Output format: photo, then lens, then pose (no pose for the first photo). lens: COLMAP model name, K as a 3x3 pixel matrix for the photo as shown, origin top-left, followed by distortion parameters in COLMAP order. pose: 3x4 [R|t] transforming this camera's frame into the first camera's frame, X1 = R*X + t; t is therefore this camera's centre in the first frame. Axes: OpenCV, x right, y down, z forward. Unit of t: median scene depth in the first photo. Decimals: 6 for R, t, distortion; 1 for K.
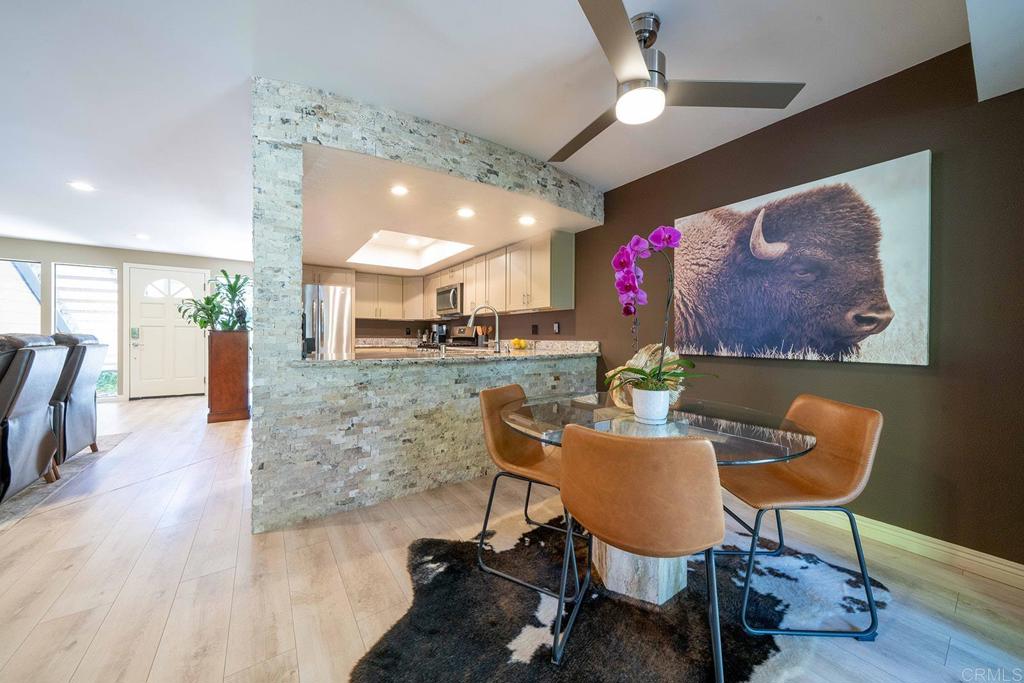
lens RADIAL K [[357.0, 0, 513.9], [0, 357.0, 337.5], [0, 0, 1]] dist [-0.001589, -0.000016]
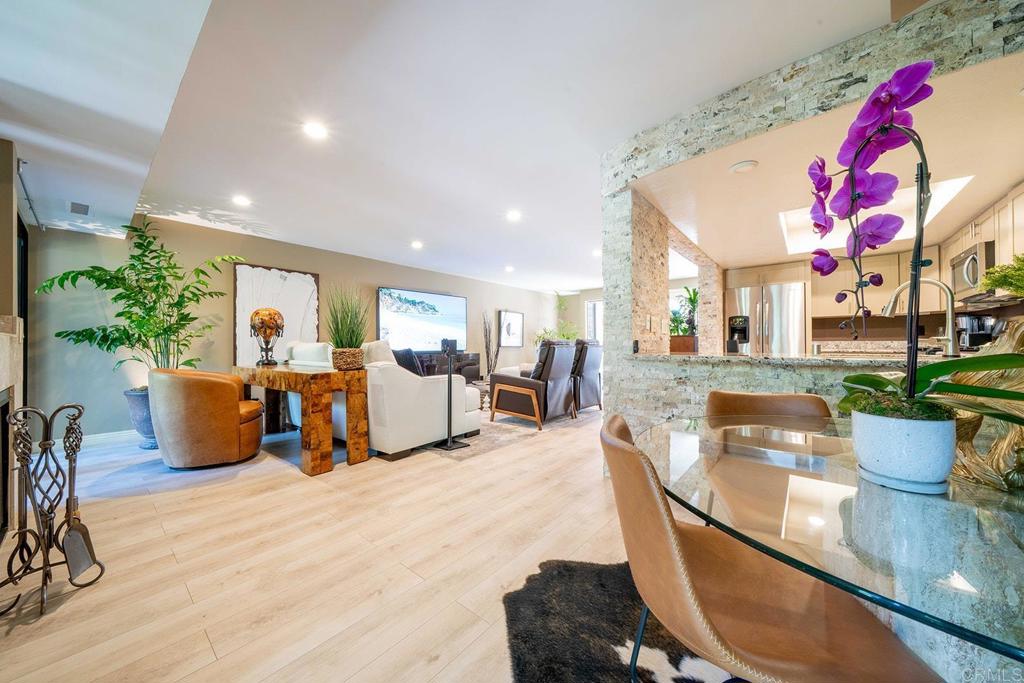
lens RADIAL K [[355.4, 0, 512.0], [0, 355.4, 341.5], [0, 0, 1]] dist [-0.000276, -0.000009]
pose [[0.256270, -0.014359, -0.966499, 0.460776], [0.003435, 0.999897, -0.013945, 0.031373], [0.966599, 0.000253, 0.256293, 0.239017]]
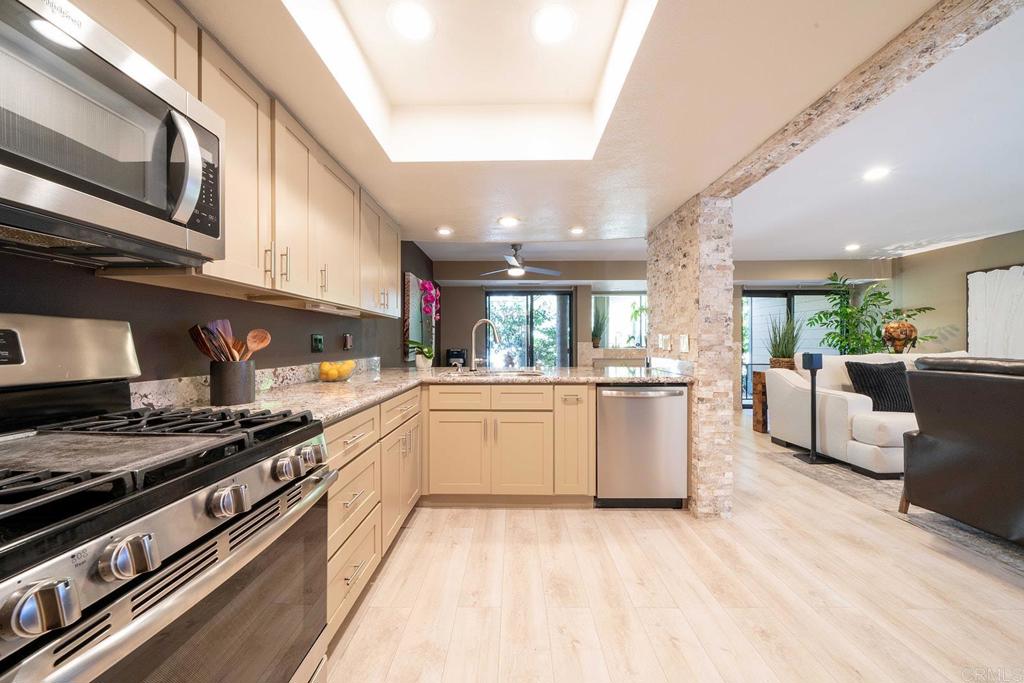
lens RADIAL K [[351.6, 0, 507.5], [0, 351.6, 345.1], [0, 0, 1]] dist [0.000264, -0.000007]
pose [[-0.801716, -0.008118, 0.597650, -0.920455], [-0.001546, 0.999933, 0.011508, -0.048932], [-0.597703, 0.008303, -0.801675, 2.348878]]
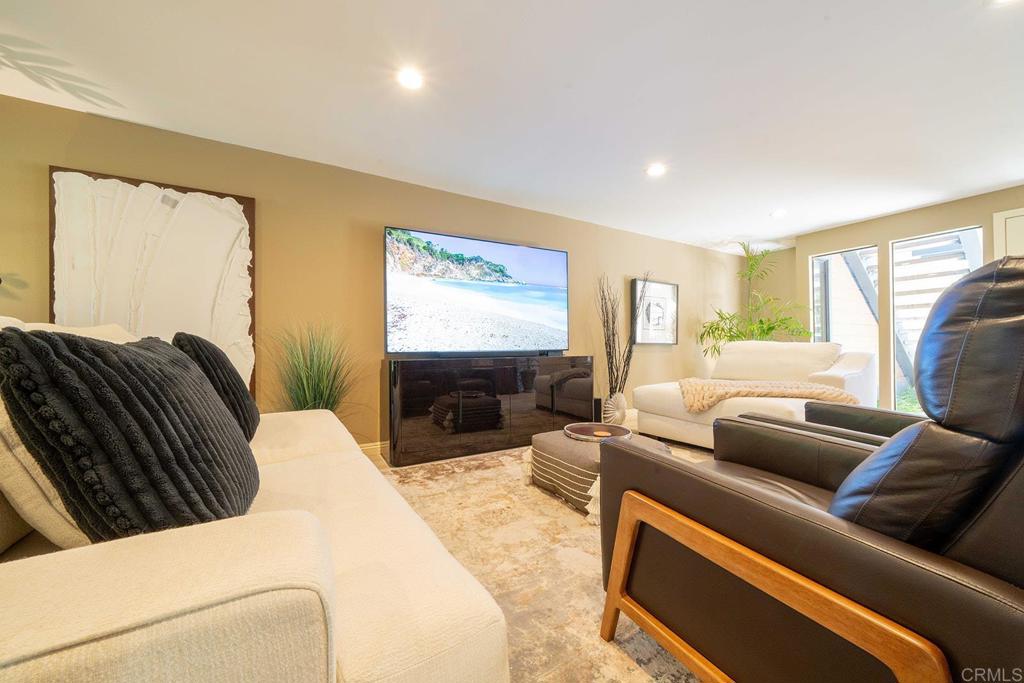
lens RADIAL K [[351.6, 0, 507.5], [0, 351.6, 345.1], [0, 0, 1]] dist [0.000264, -0.000007]
pose [[-0.114856, -0.008517, -0.993346, -1.015586], [0.006131, 0.999938, -0.009283, 0.053573], [0.993363, -0.007157, -0.114797, 0.566223]]
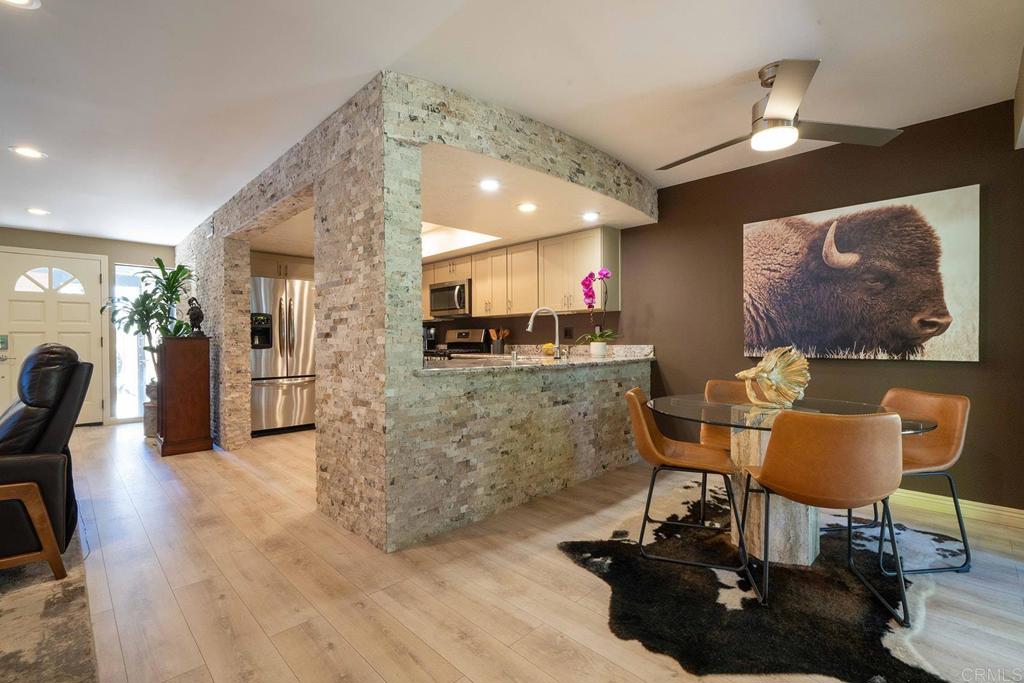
lens RADIAL K [[457.4, 0, 512.0], [0, 457.4, 341.5], [0, 0, 1]] dist [0.000661, 0.000554]
pose [[0.986614, -0.011474, 0.162668, -0.501430], [0.011384, 0.999934, 0.001484, -0.007778], [-0.162675, 0.000387, 0.986680, -0.213913]]
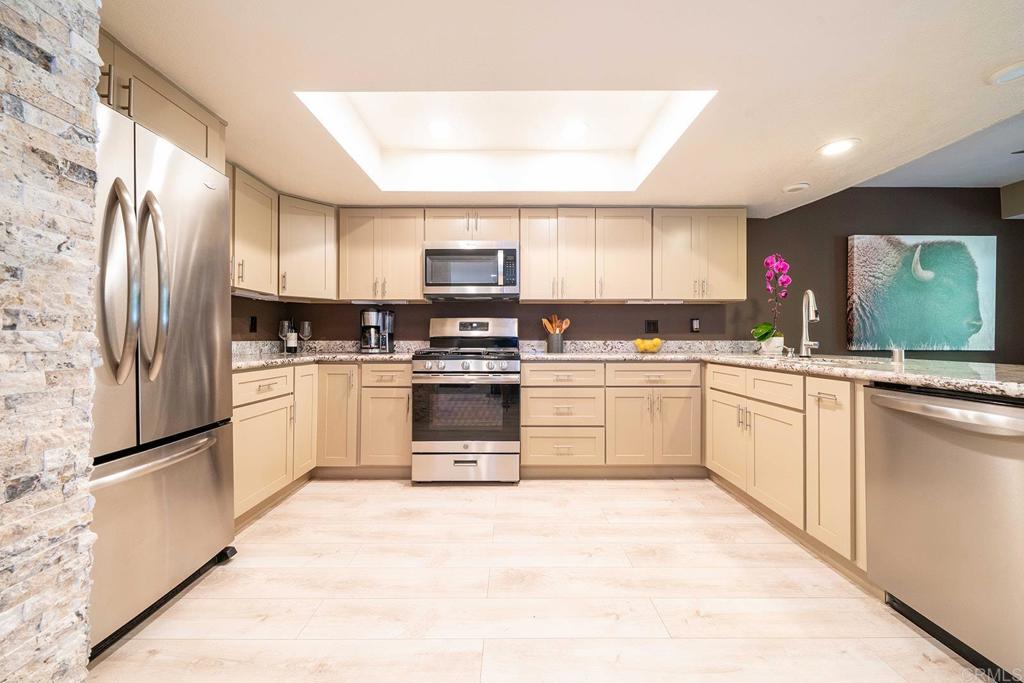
lens RADIAL K [[357.0, 0, 513.9], [0, 357.0, 337.5], [0, 0, 1]] dist [-0.001589, -0.000016]
pose [[0.575903, -0.003353, 0.817511, -1.373684], [0.004112, 0.999991, 0.001204, -0.002540], [-0.817508, 0.002668, 0.575911, 1.499068]]
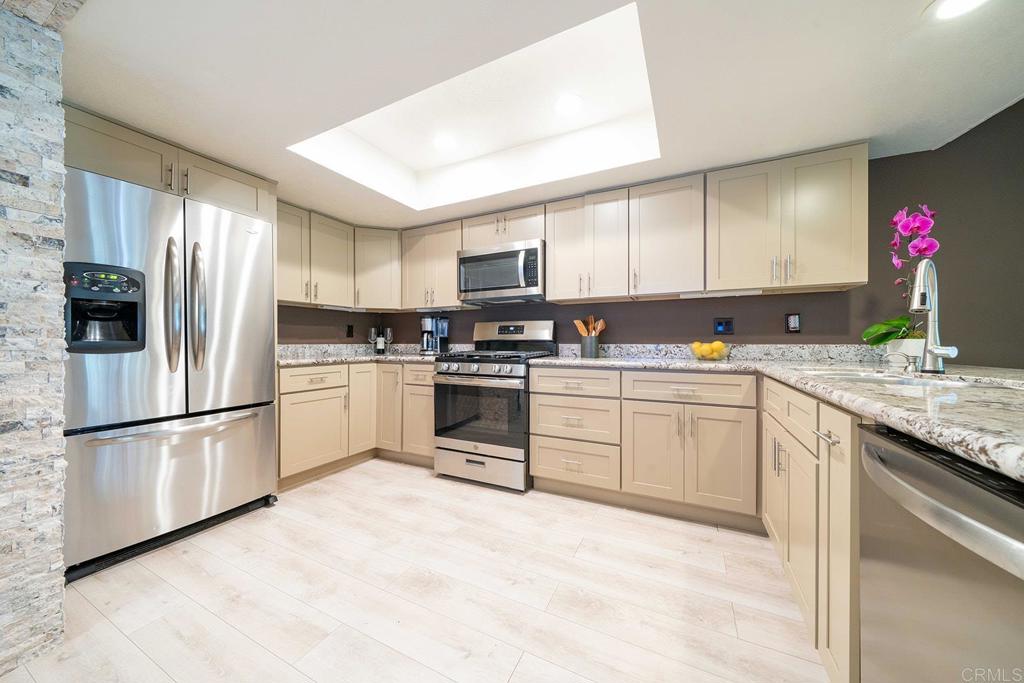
lens RADIAL K [[352.9, 0, 513.4], [0, 352.9, 344.3], [0, 0, 1]] dist [-0.001363, -0.000021]
pose [[0.882494, -0.010245, 0.470212, -0.974323], [0.007065, 0.999939, 0.008527, 0.000143], [-0.470271, -0.004203, 0.882512, 1.213747]]
